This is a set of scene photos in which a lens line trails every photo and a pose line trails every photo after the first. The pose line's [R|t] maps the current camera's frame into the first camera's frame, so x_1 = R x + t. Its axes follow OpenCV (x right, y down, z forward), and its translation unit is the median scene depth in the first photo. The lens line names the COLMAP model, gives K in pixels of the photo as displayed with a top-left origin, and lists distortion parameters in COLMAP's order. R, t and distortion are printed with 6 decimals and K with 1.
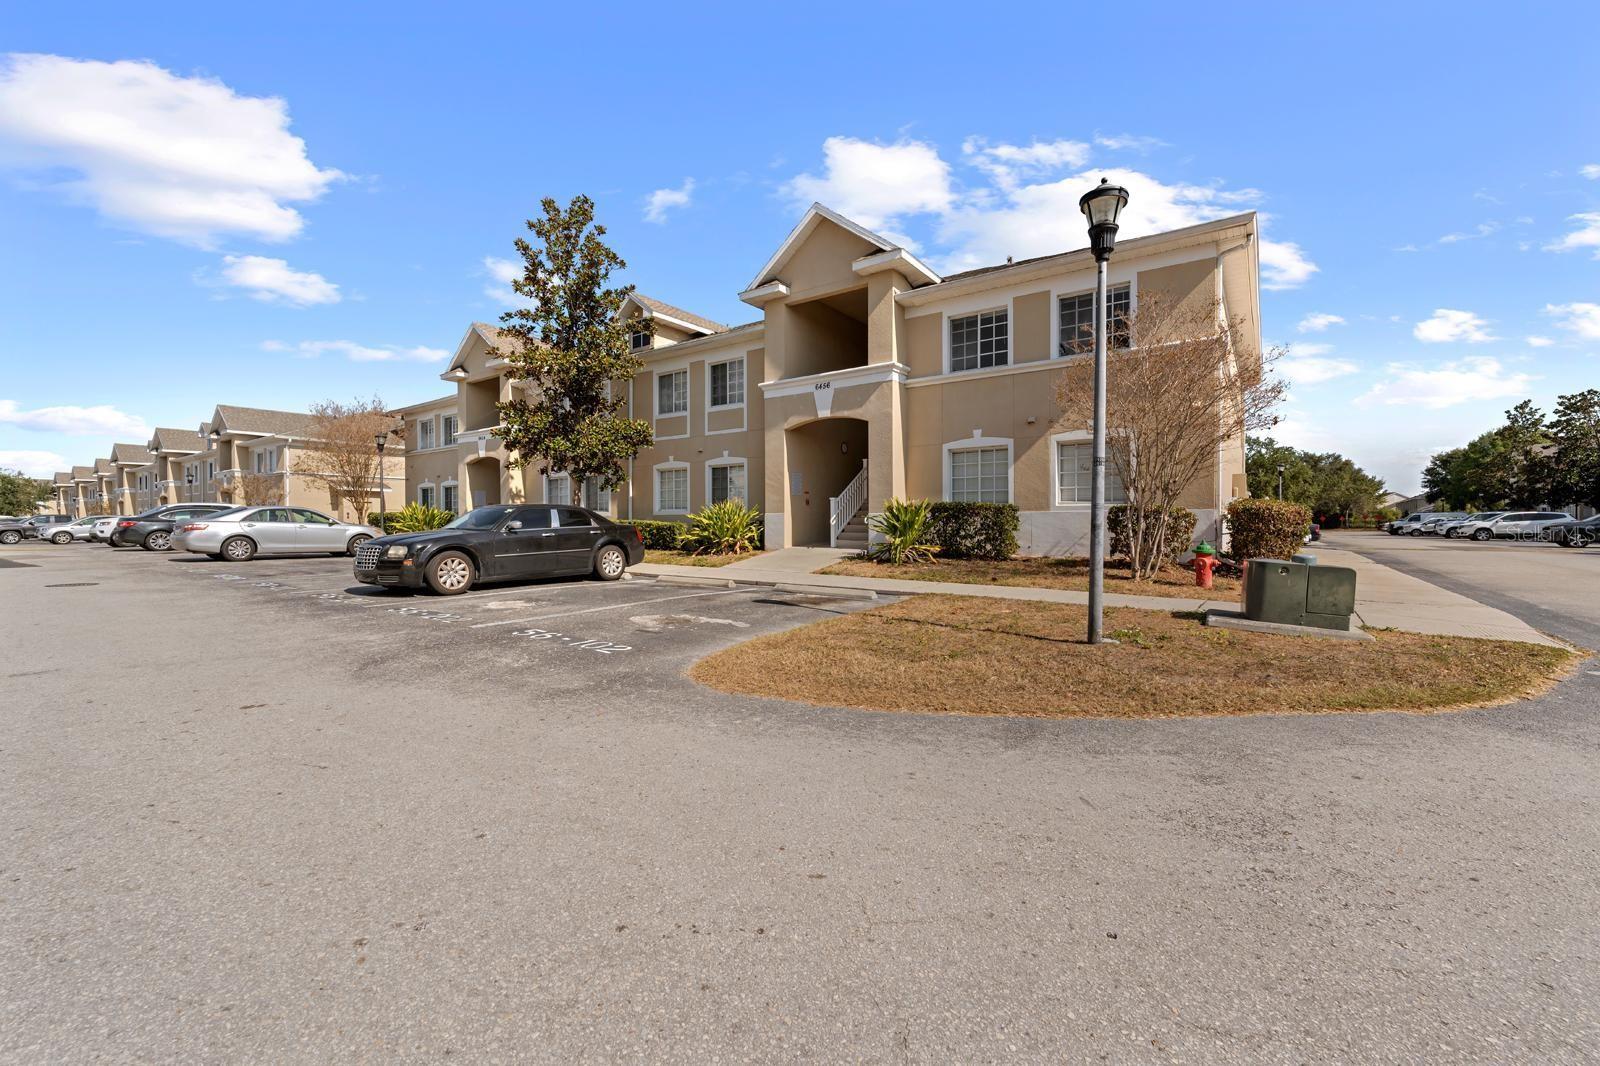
lens RADIAL K [[650.4, 0, 802.4], [0, 650.4, 536.6], [0, 0, 1]] dist [0.000272, -0.000355]
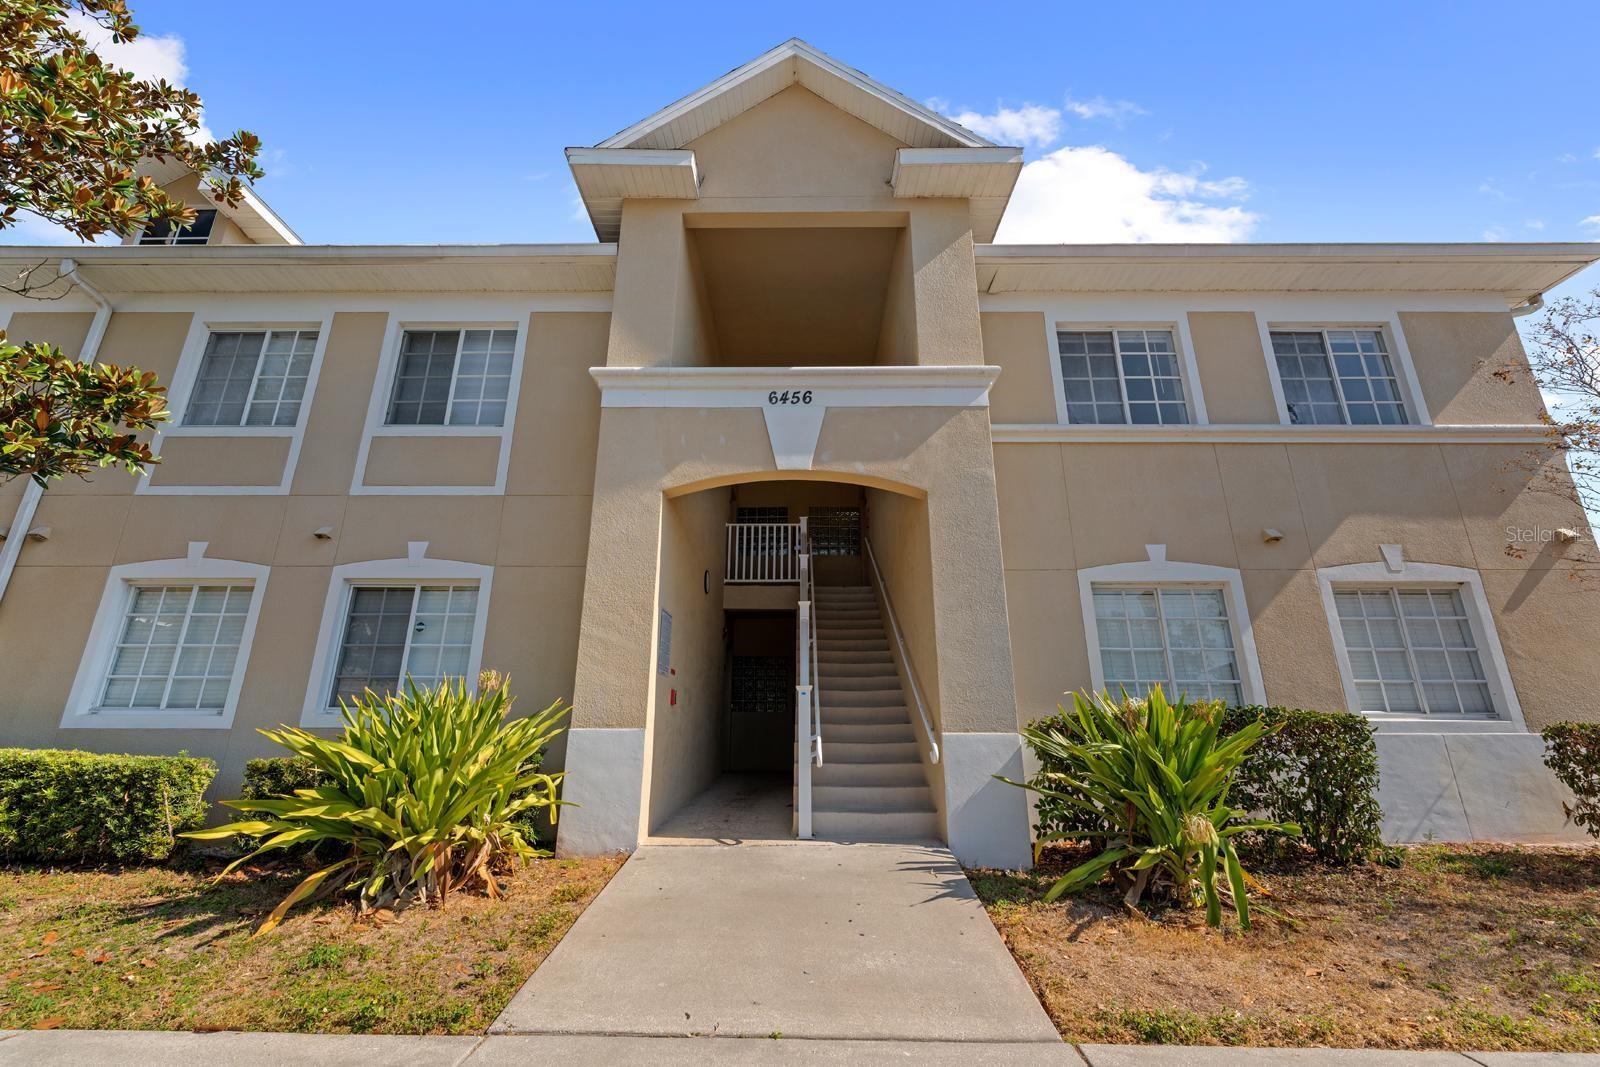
lens RADIAL K [[650.4, 0, 802.4], [0, 650.4, 537.1], [0, 0, 1]] dist [0.000272, -0.000355]
pose [[0.817146, 0.169735, 0.550874, -0.163550], [0.008032, 0.952218, -0.305313, -0.028224], [-0.576375, 0.253910, 0.776738, 0.691912]]
